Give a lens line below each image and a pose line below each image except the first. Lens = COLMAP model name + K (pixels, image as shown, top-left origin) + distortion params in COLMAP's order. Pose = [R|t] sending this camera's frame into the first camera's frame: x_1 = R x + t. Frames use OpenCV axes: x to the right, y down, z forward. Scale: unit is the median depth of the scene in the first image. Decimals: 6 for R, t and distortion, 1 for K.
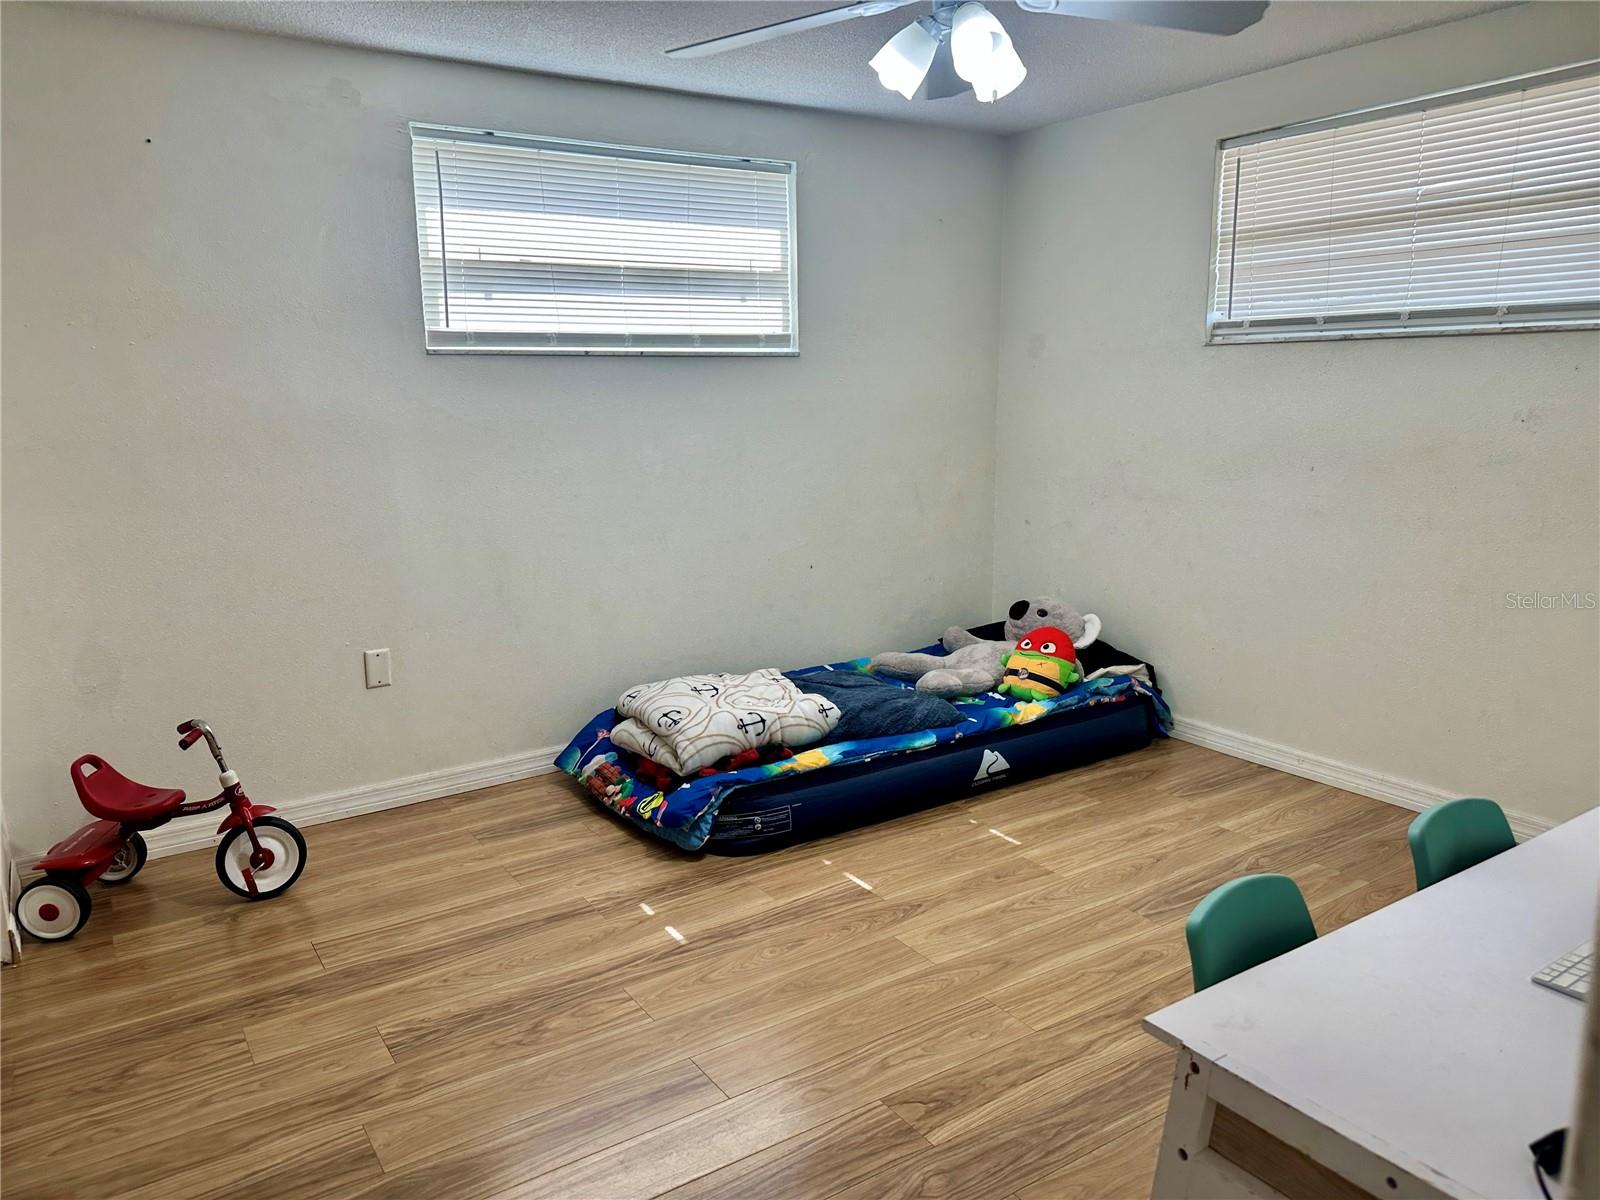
lens RADIAL K [[1134.9, 0, 796.8], [0, 1134.9, 590.1], [0, 0, 1]] dist [0.071649, -0.094105]
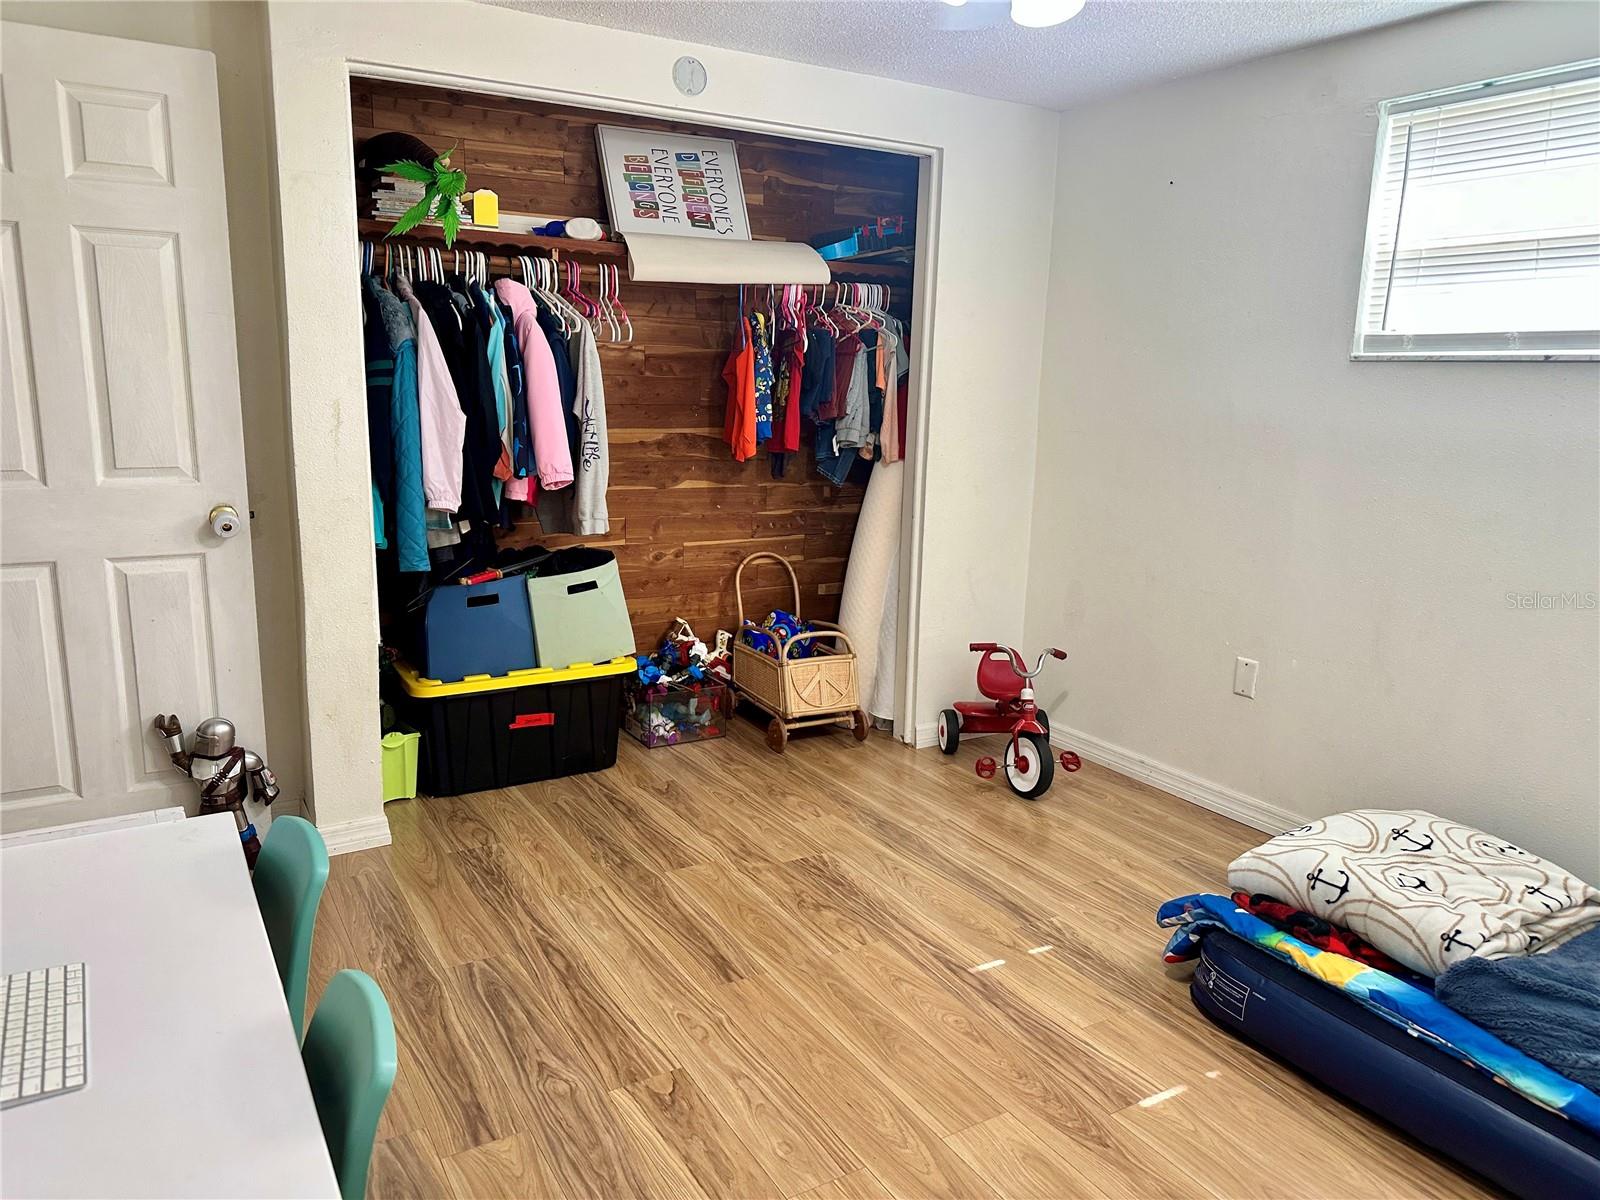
lens RADIAL K [[1134.9, 0, 806.0], [0, 1134.9, 598.9], [0, 0, 1]] dist [0.071649, -0.094105]
pose [[-0.055693, 0.207435, -0.976662, 0.678337], [-0.202848, 0.955430, 0.214492, -0.147223], [0.977625, 0.210059, -0.011133, 0.693133]]
